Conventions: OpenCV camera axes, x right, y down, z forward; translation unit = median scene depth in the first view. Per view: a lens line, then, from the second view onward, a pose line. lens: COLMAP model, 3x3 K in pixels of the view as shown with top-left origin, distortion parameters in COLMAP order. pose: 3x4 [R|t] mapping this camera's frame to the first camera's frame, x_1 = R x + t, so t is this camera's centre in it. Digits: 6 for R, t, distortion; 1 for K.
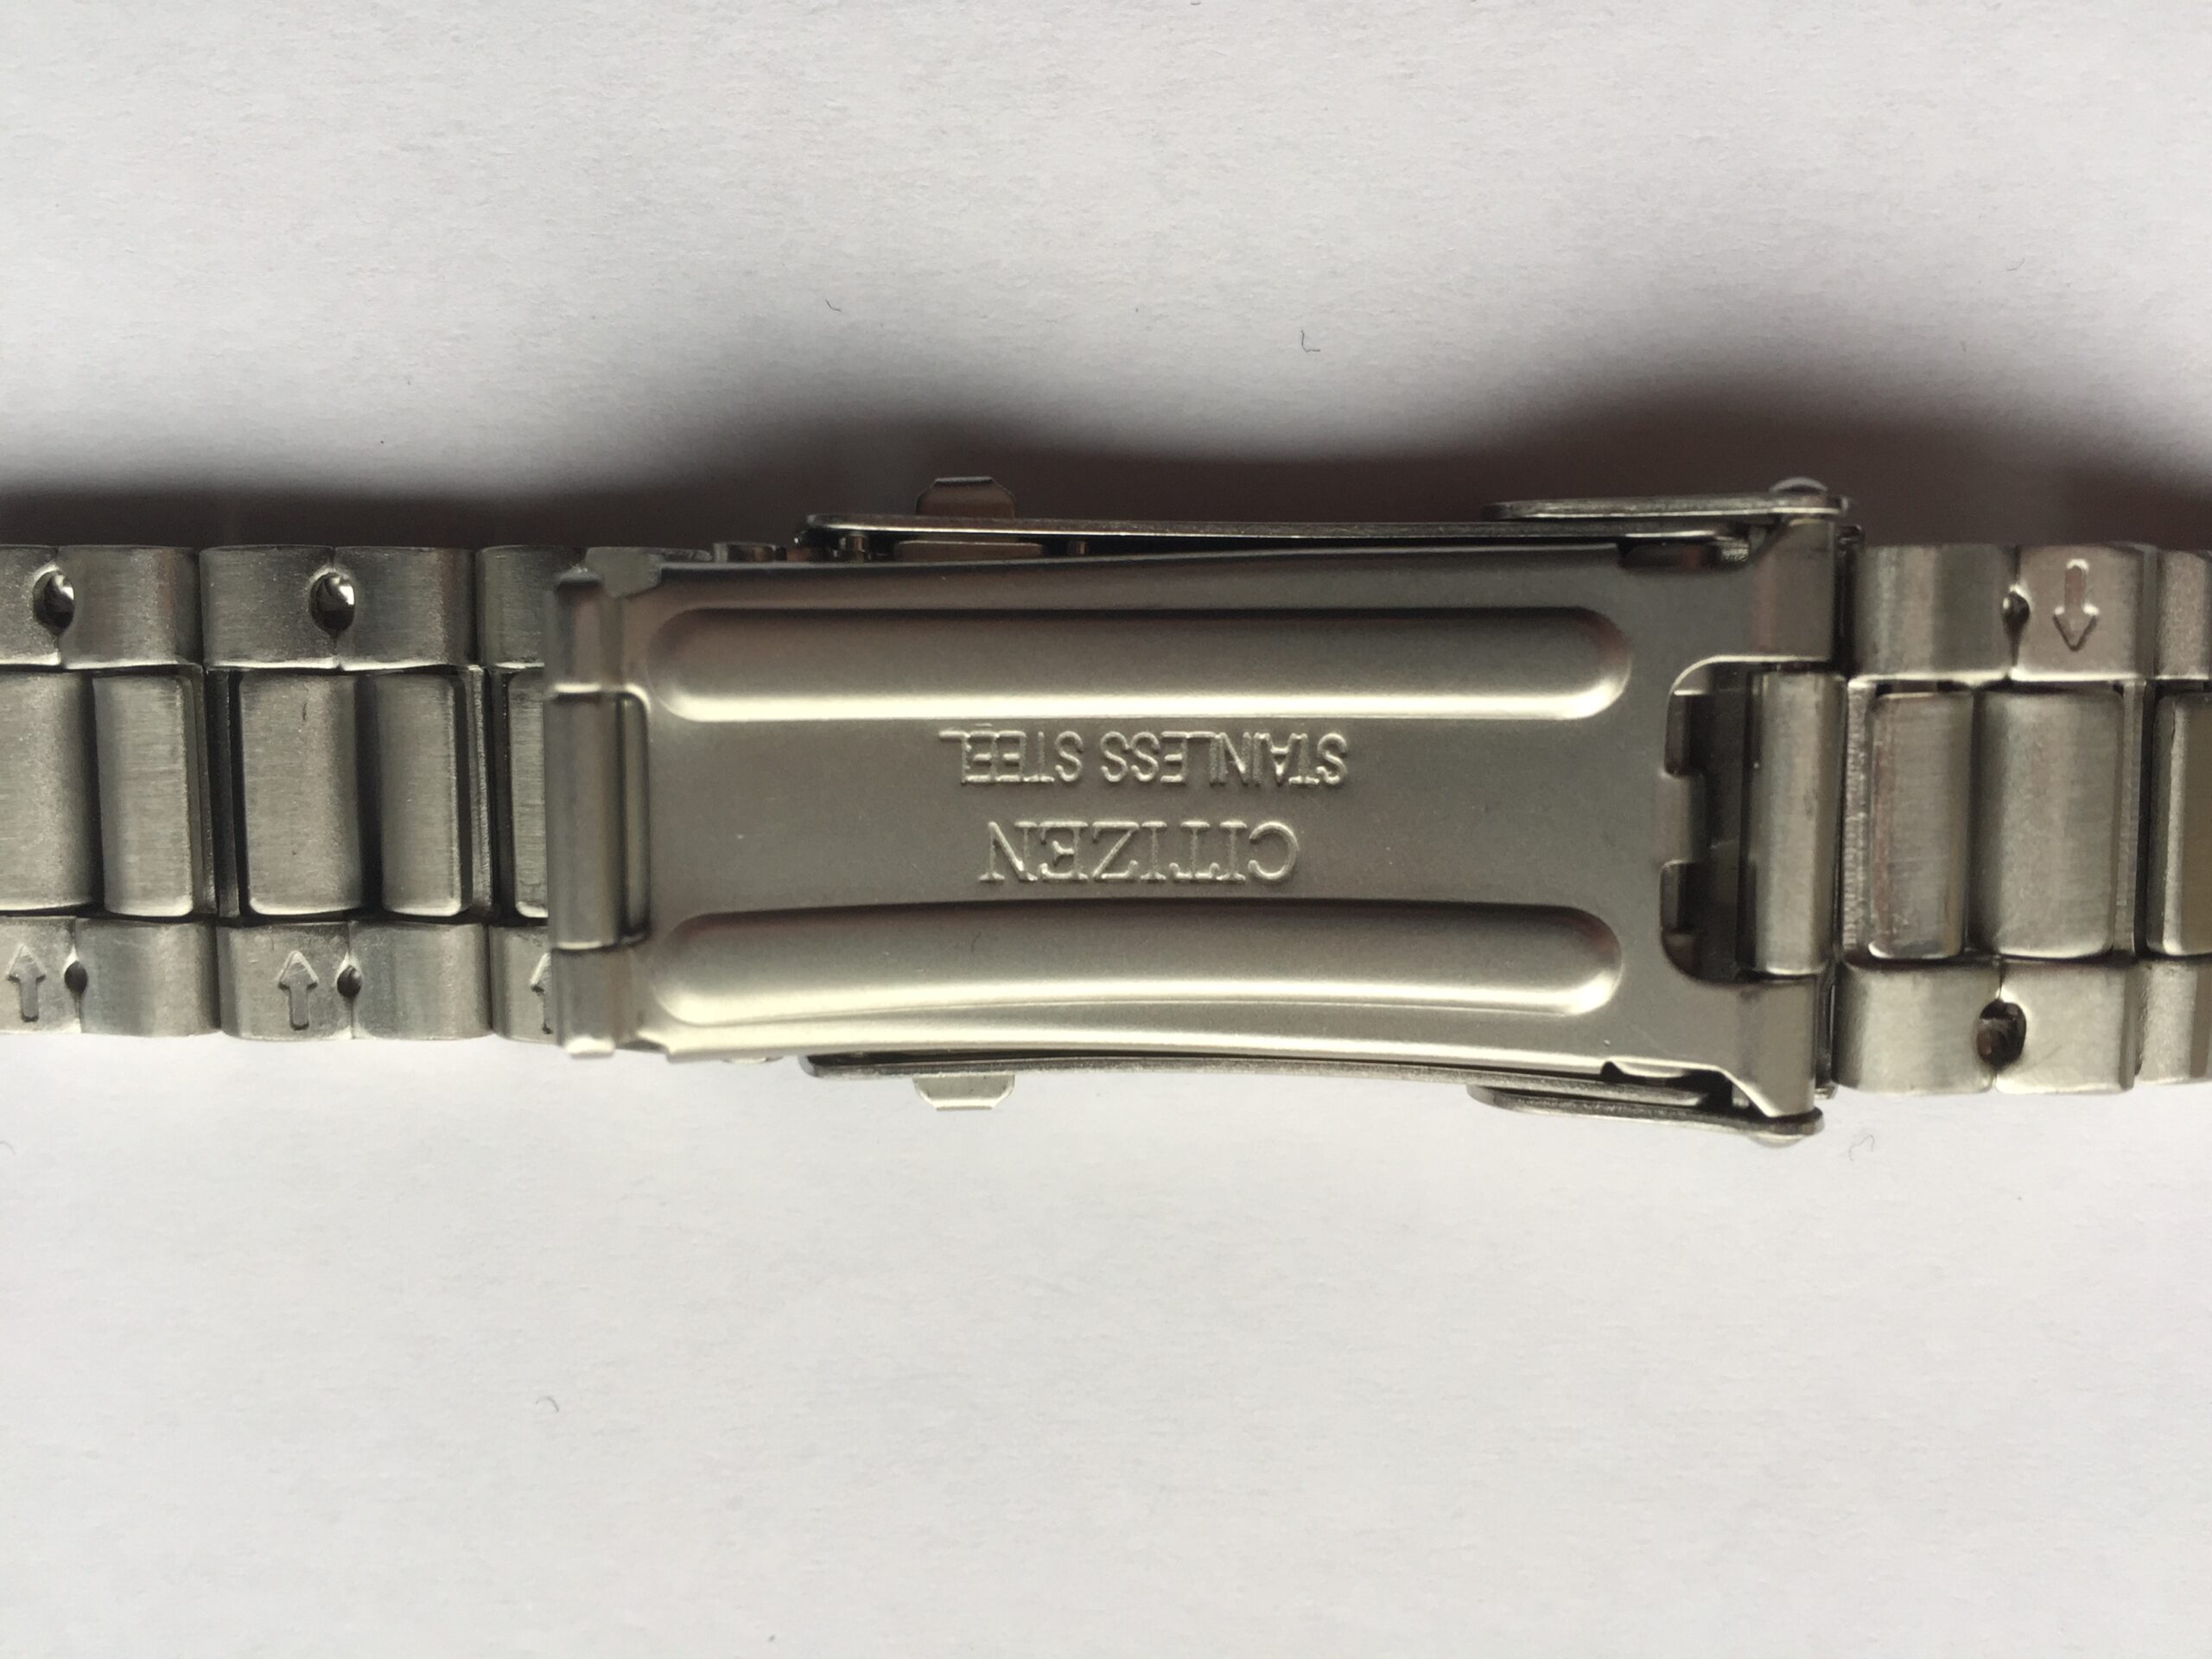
lens RADIAL K [[1914.0, 0, 1114.2], [0, 1914.0, 850.8], [0, 0, 1]] dist [0.065776, -0.146678]
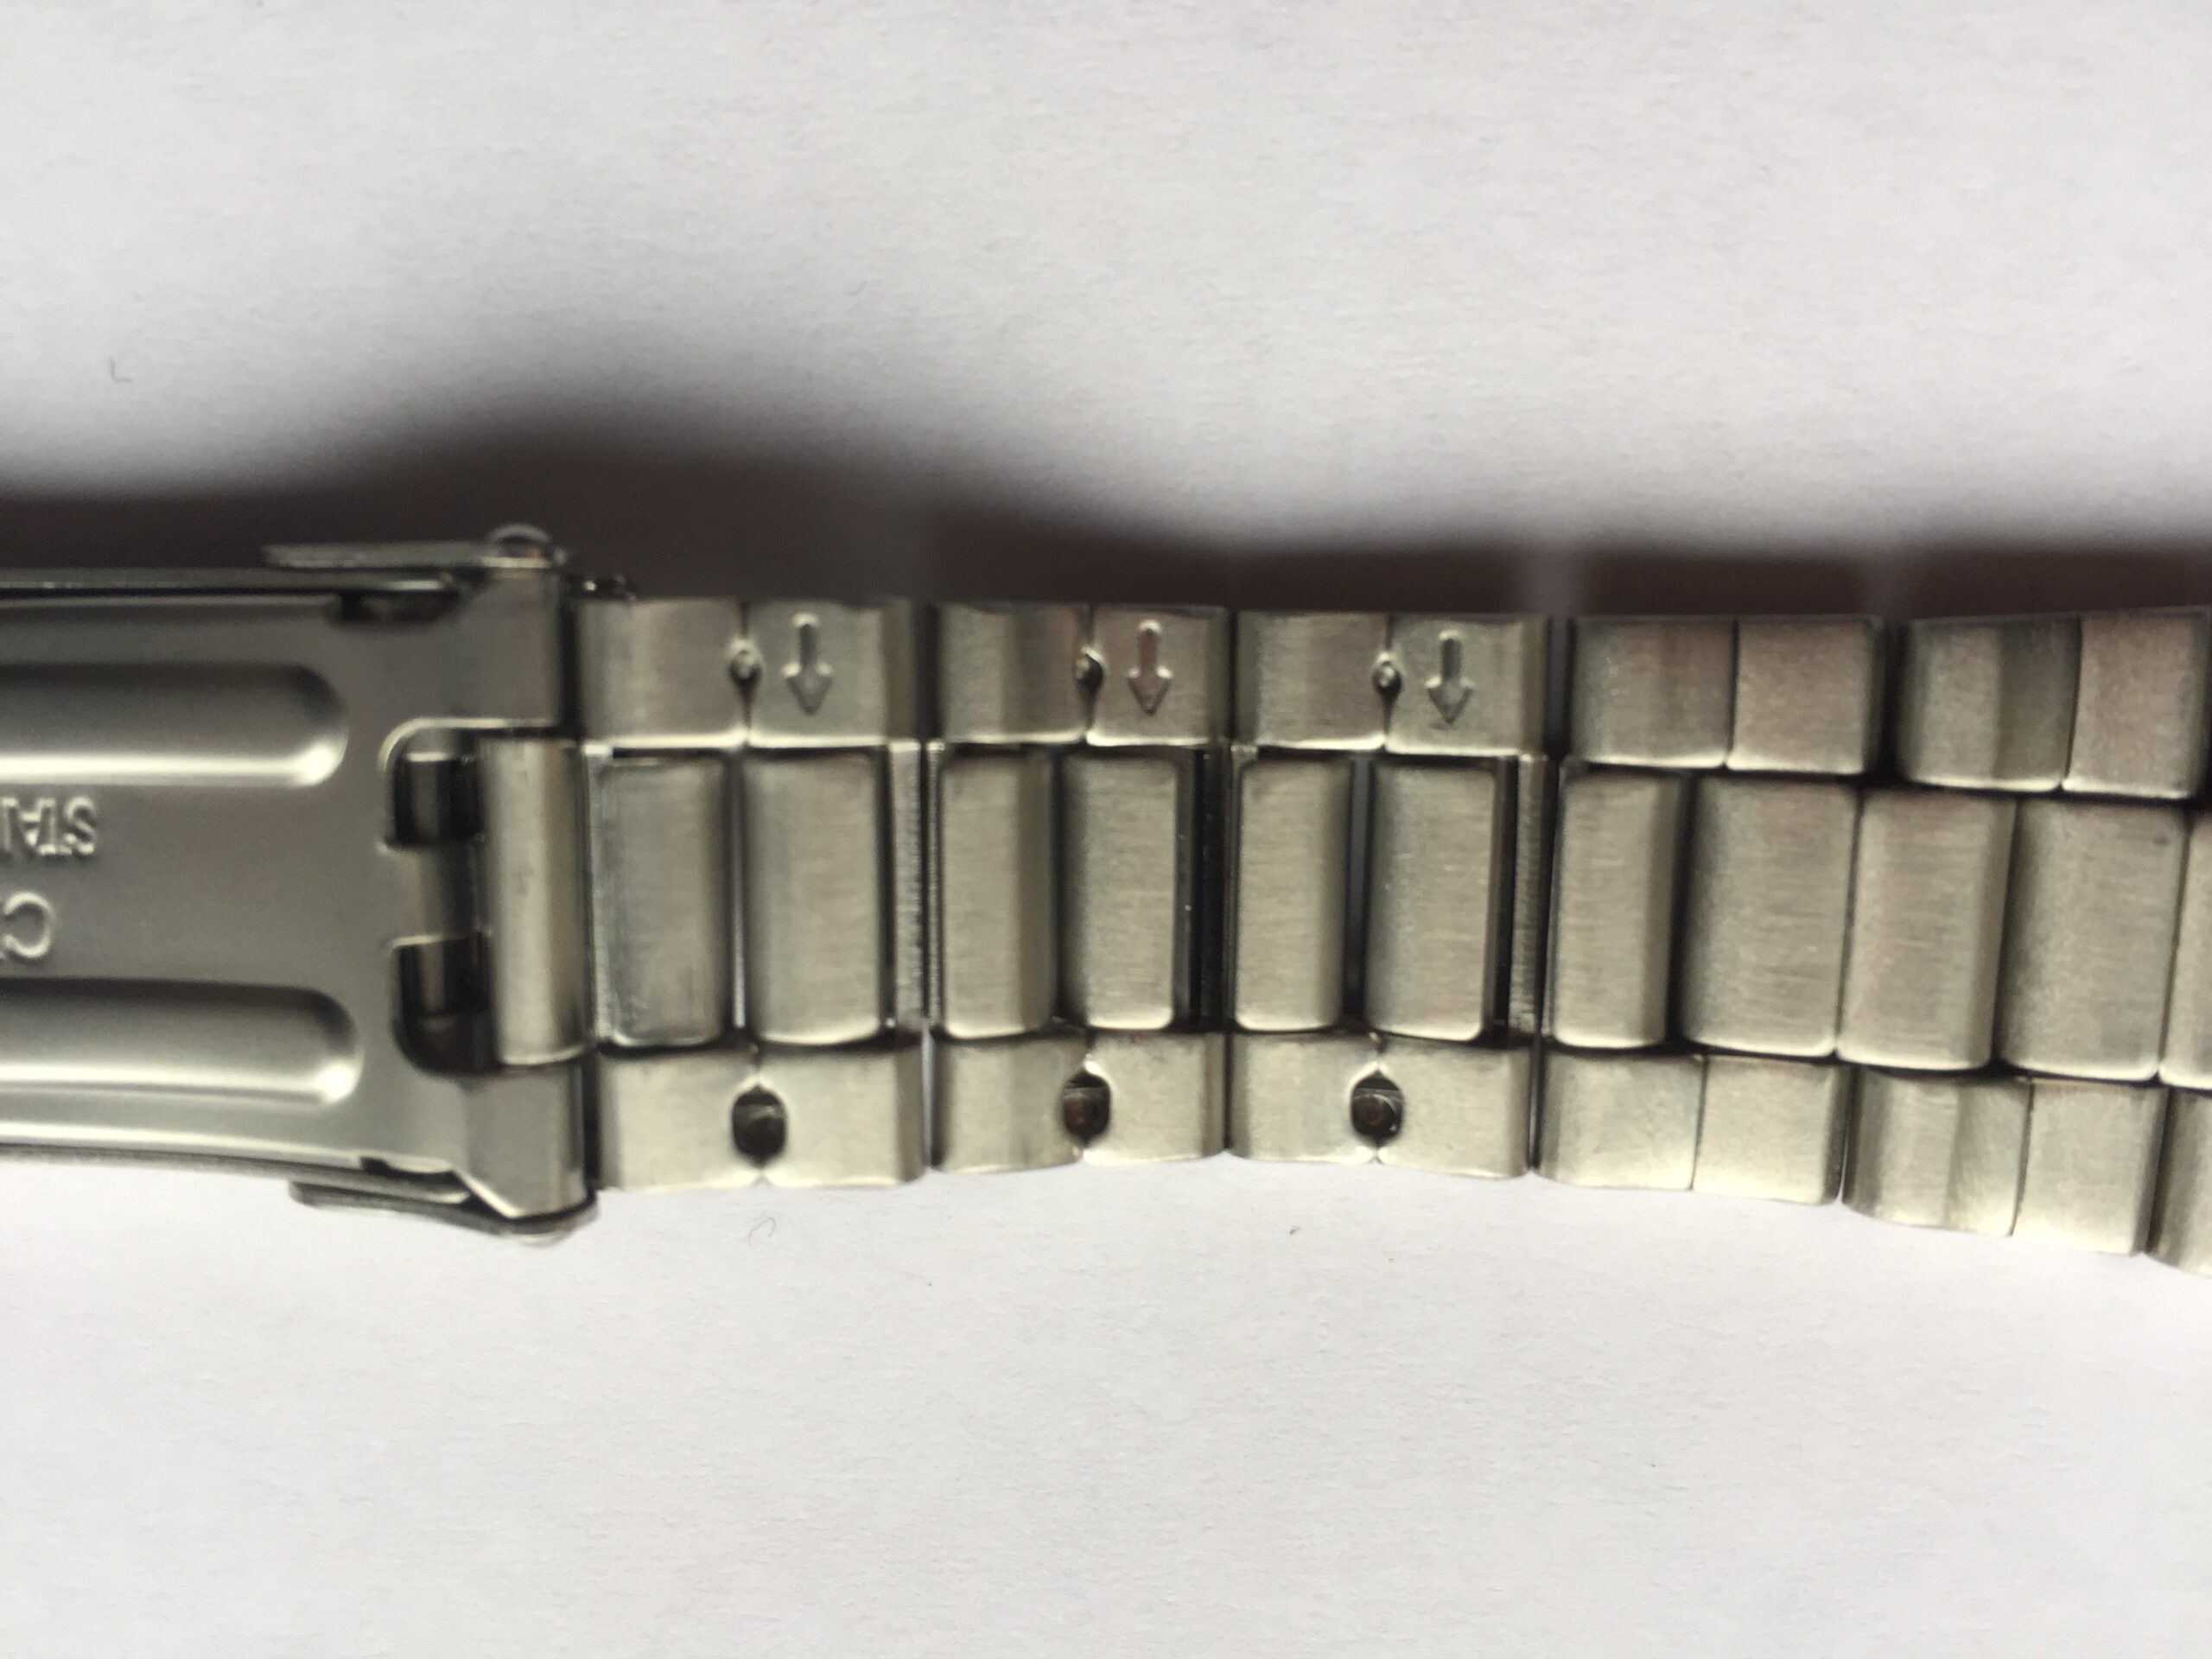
lens RADIAL K [[1914.0, 0, 1116.1], [0, 1914.0, 834.0], [0, 0, 1]] dist [0.065776, -0.146678]
pose [[0.999988, -0.004639, 0.001651, 0.591638], [0.004623, 0.999940, 0.009949, -0.050171], [-0.001697, -0.009941, 0.999949, 0.072321]]
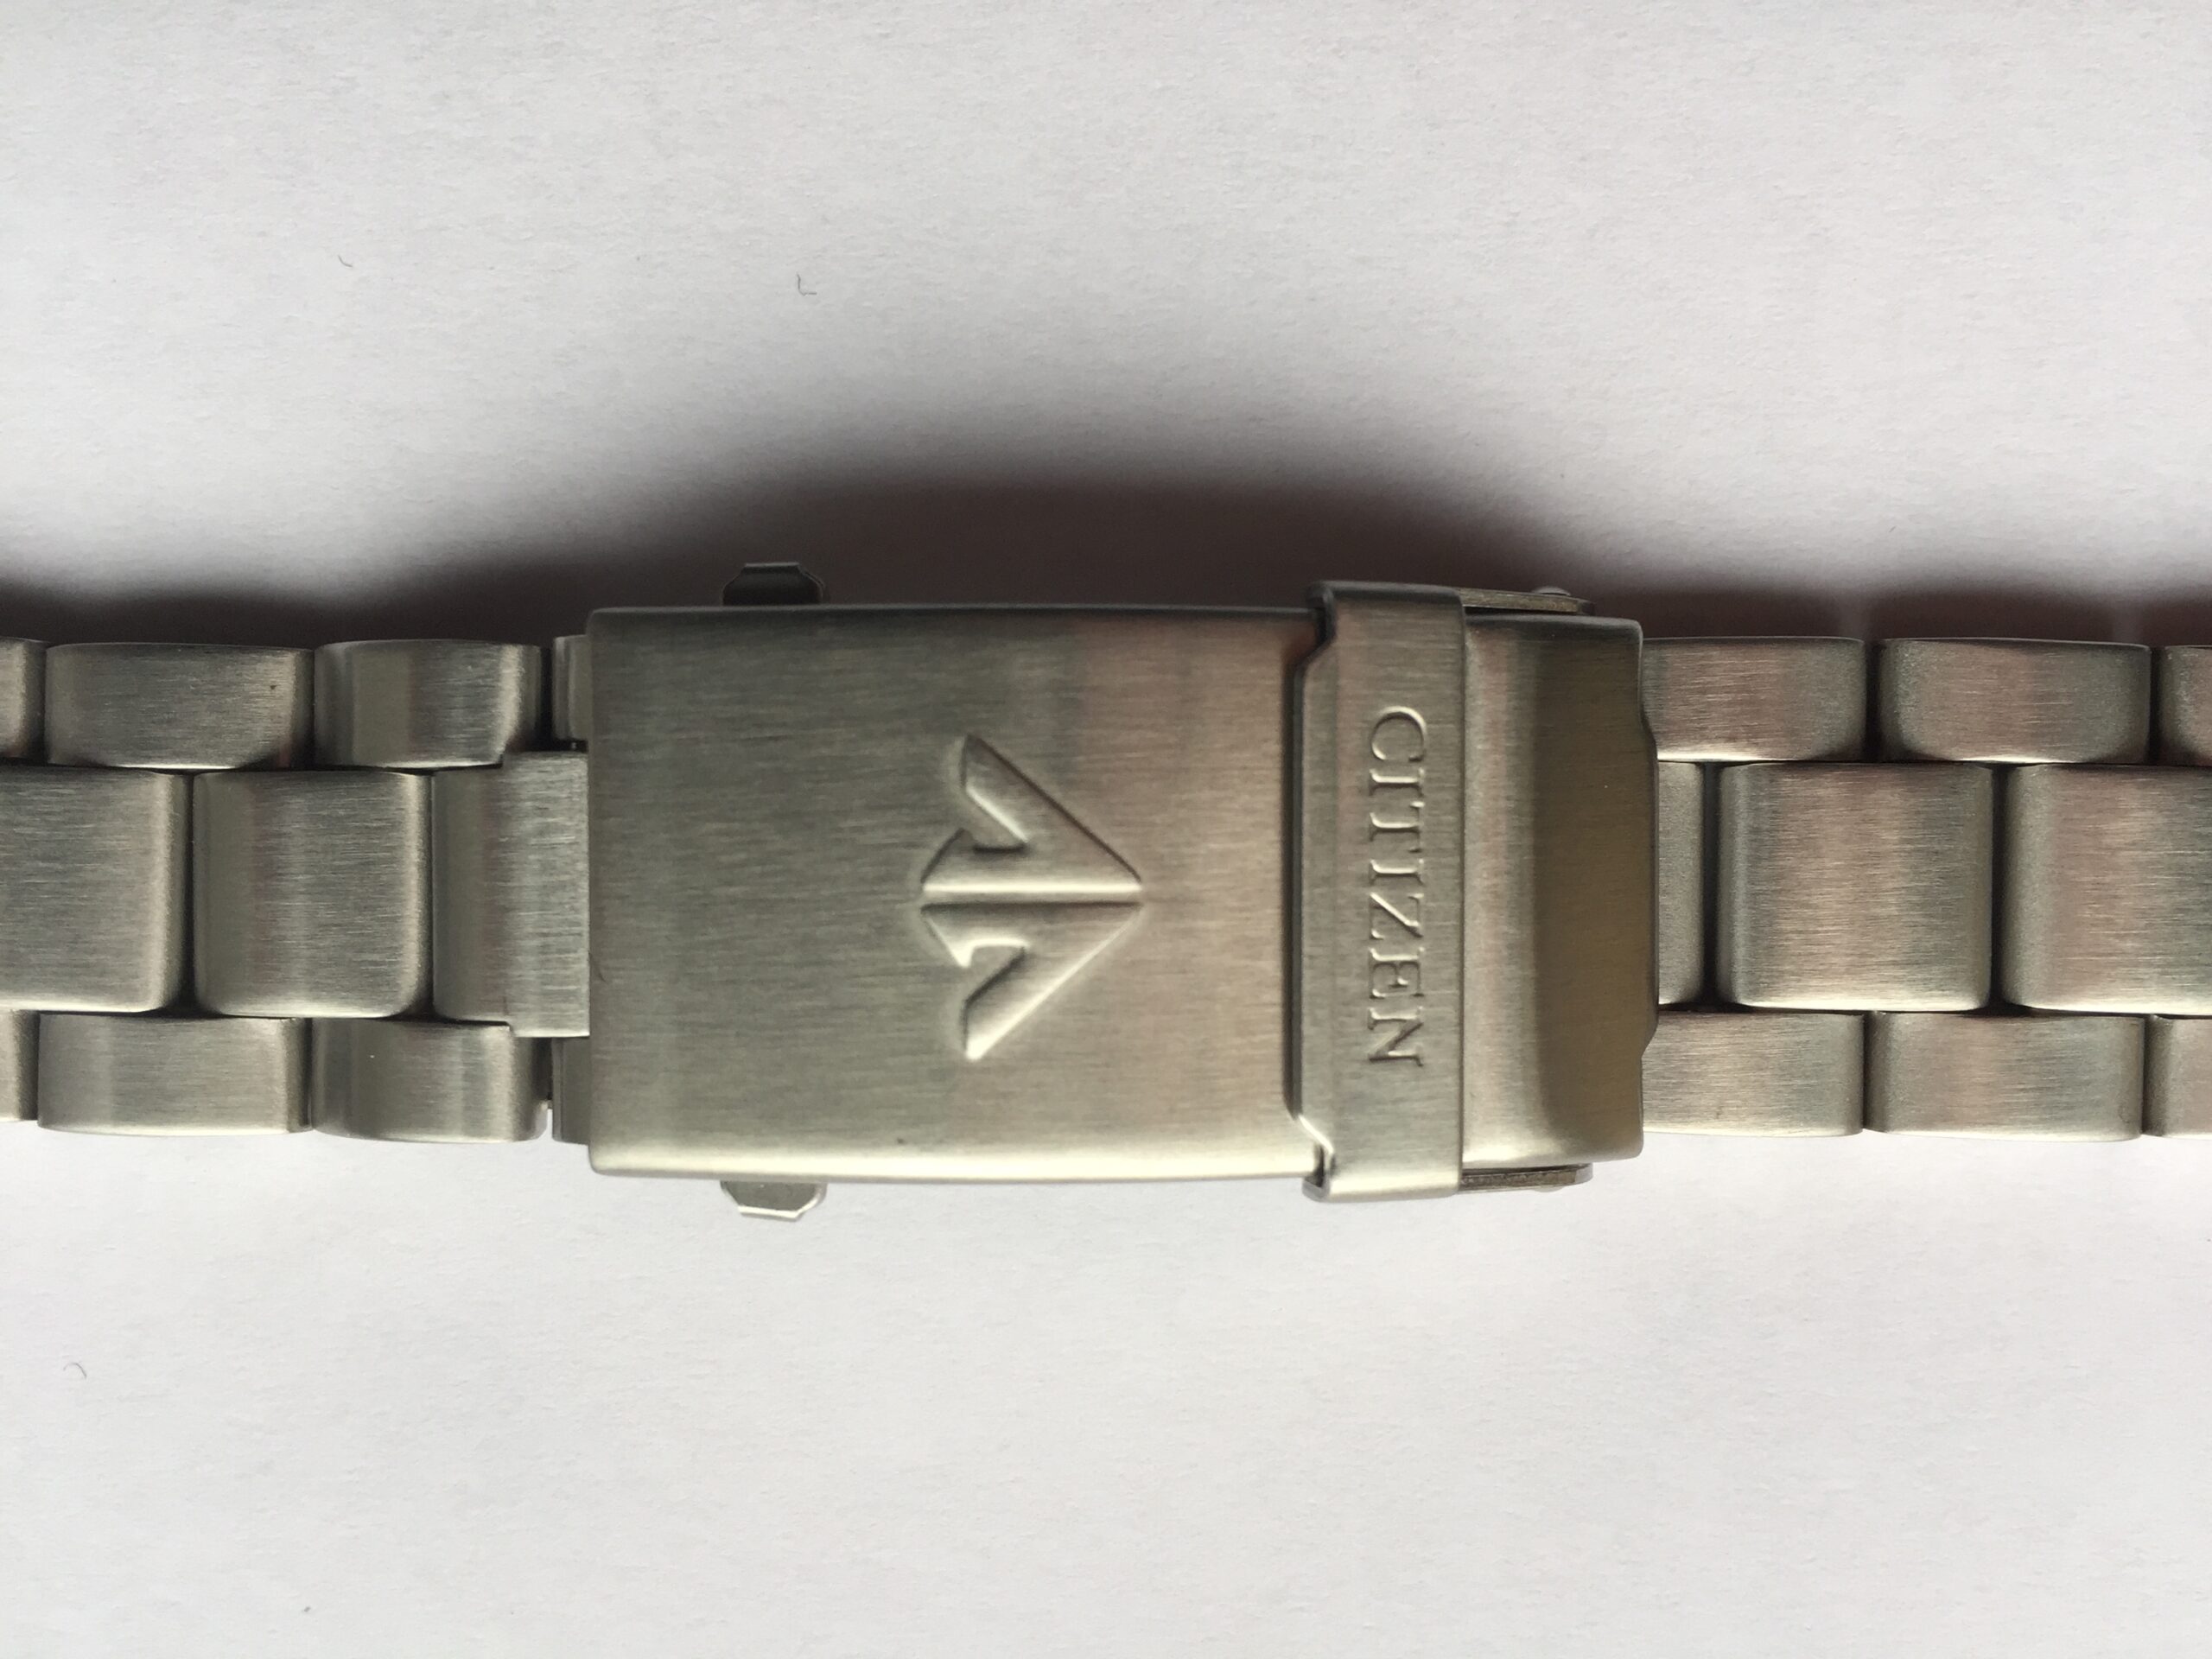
lens RADIAL K [[1914.0, 0, 1097.2], [0, 1914.0, 837.3], [0, 0, 1]] dist [0.065776, -0.146678]
pose [[0.999034, -0.029835, 0.032261, 0.221782], [0.032792, 0.994898, -0.095403, 0.140829], [-0.029250, 0.096369, 0.994916, -0.013944]]
